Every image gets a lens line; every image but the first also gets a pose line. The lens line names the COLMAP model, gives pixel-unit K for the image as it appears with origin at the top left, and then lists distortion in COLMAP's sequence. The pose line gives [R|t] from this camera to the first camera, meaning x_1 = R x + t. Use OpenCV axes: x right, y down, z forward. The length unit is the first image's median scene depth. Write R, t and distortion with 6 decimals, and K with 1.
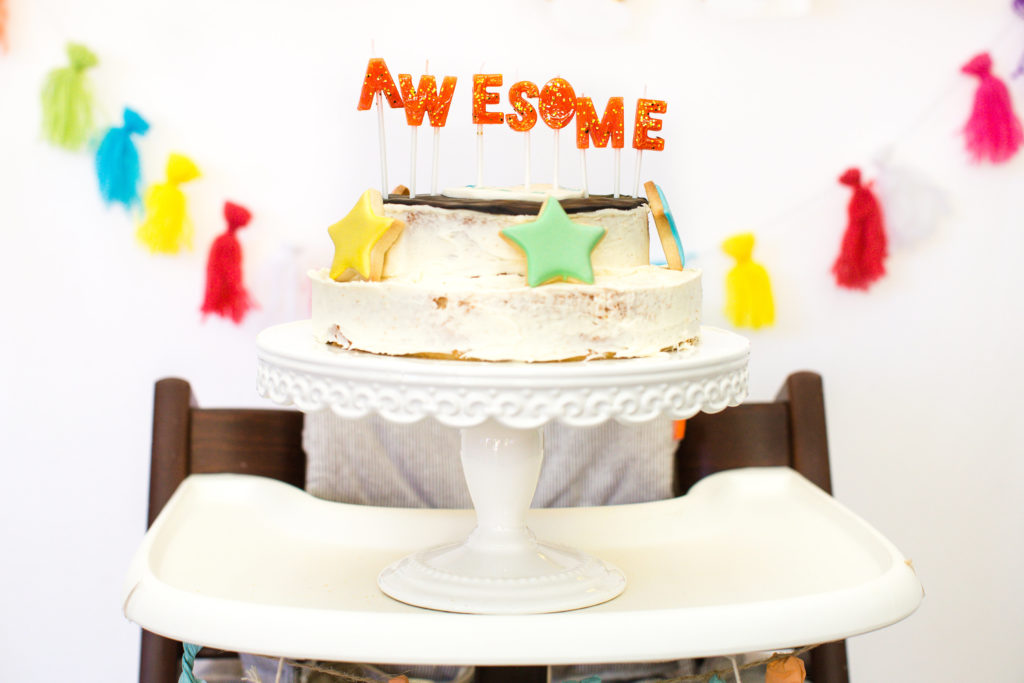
lens RADIAL K [[1683.8, 0, 512.0], [0, 1683.8, 341.5], [0, 0, 1]] dist [-0.015760, -0.021539]
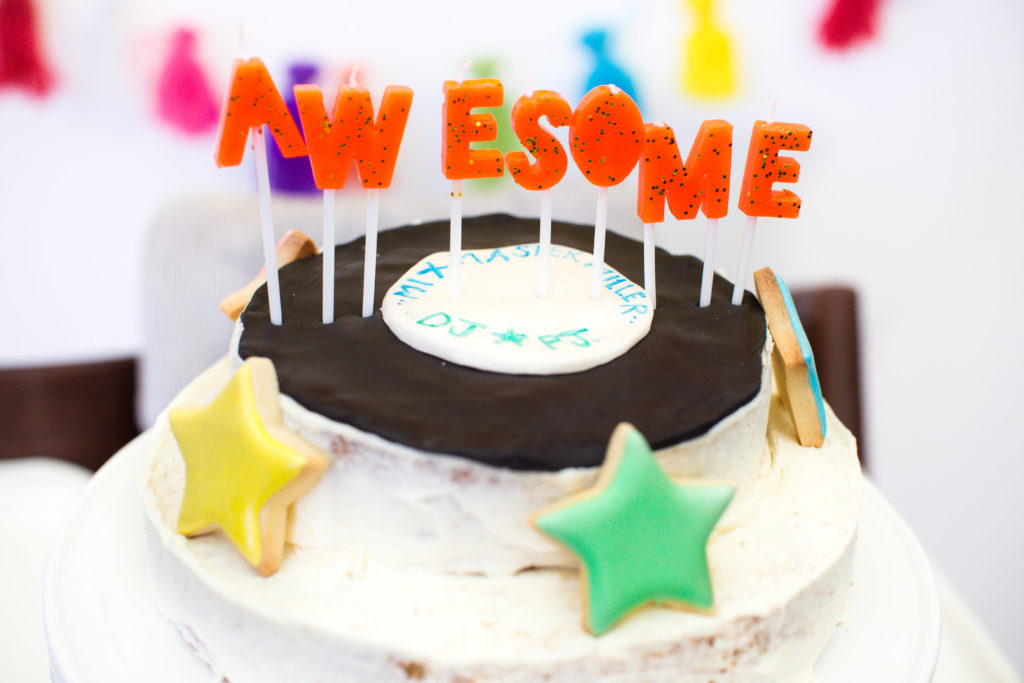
lens RADIAL K [[1500.3, 0, 512.0], [0, 1500.3, 341.5], [0, 0, 1]] dist [0.013749, 0.028606]
pose [[0.993701, -0.019037, 0.110431, -0.058906], [-0.017568, 0.946813, 0.321306, -0.250468], [-0.110674, -0.321222, 0.940515, 0.601009]]
